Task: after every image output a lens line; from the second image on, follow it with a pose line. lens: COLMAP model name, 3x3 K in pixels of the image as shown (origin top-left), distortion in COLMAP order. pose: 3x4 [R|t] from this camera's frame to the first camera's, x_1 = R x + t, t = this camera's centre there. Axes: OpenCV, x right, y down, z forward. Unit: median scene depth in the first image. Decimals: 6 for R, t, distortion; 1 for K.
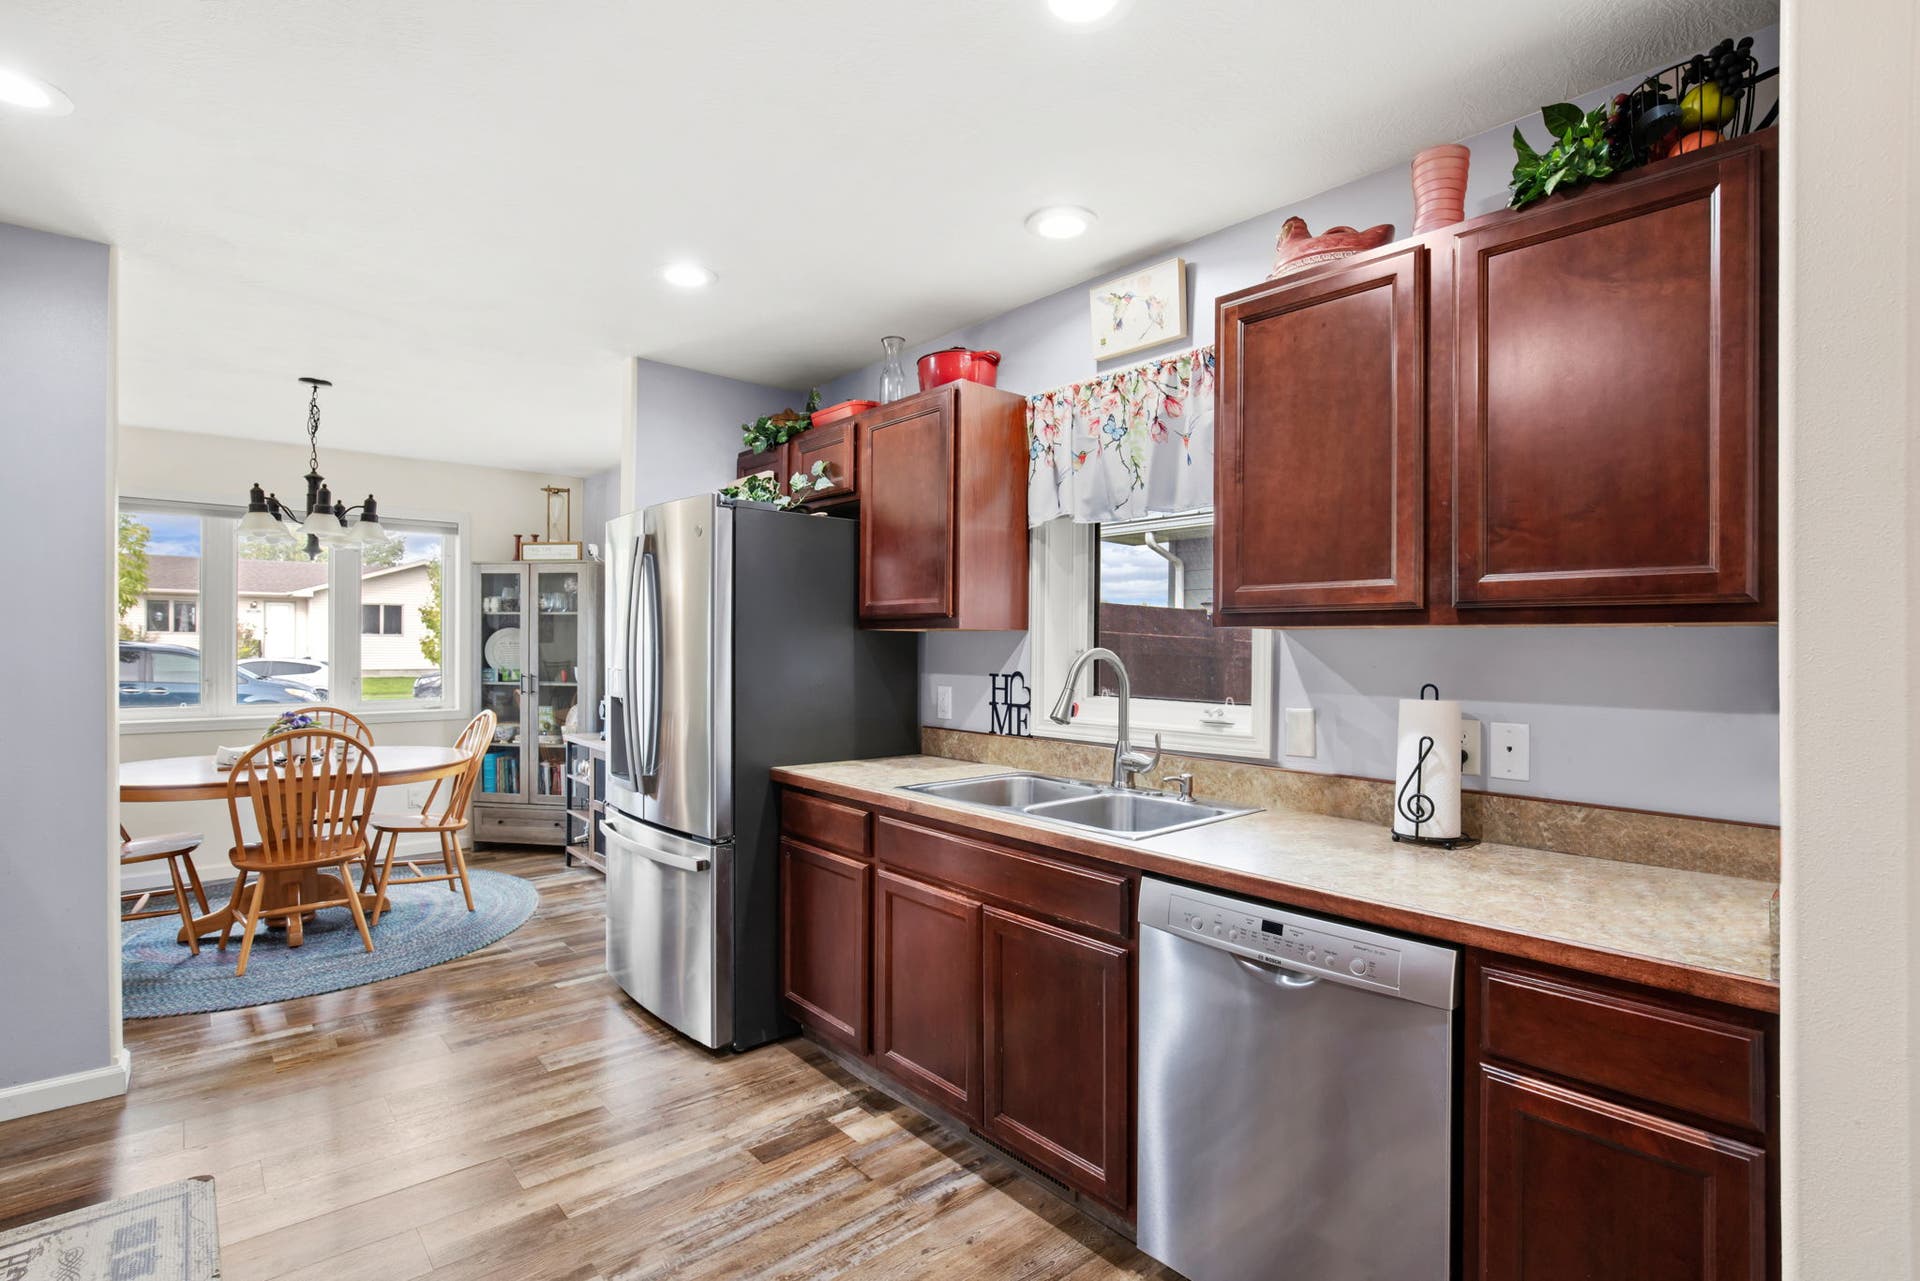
lens RADIAL K [[930.5, 0, 955.9], [0, 930.5, 646.0], [0, 0, 1]] dist [-0.011668, -0.000132]
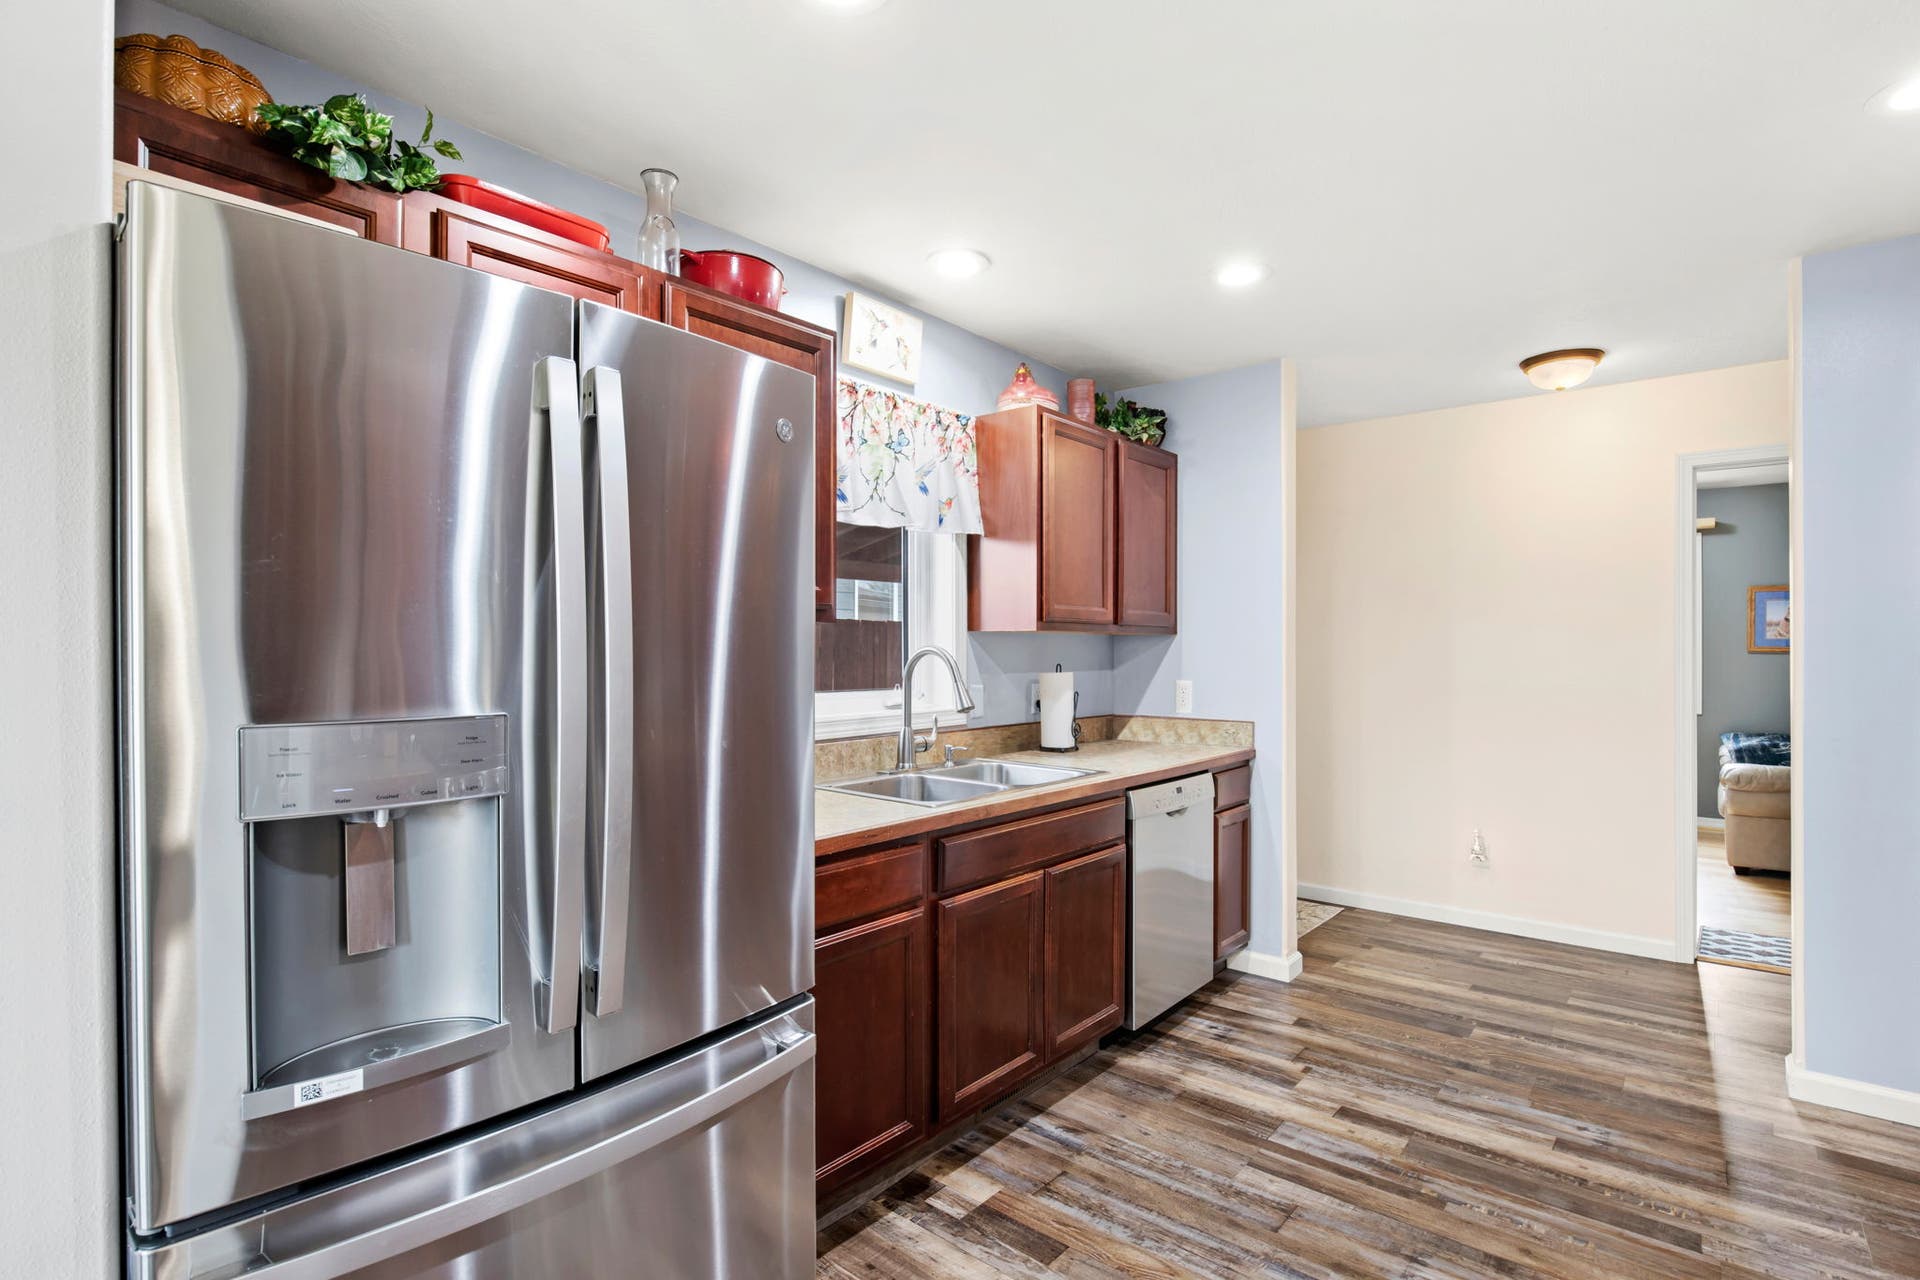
lens RADIAL K [[930.5, 0, 954.8], [0, 930.5, 641.6], [0, 0, 1]] dist [-0.011668, -0.000132]
pose [[-0.161555, -0.002727, 0.986860, -1.036961], [-0.003664, 0.999991, 0.002164, -0.004557], [-0.986857, -0.003267, -0.161564, 1.244855]]
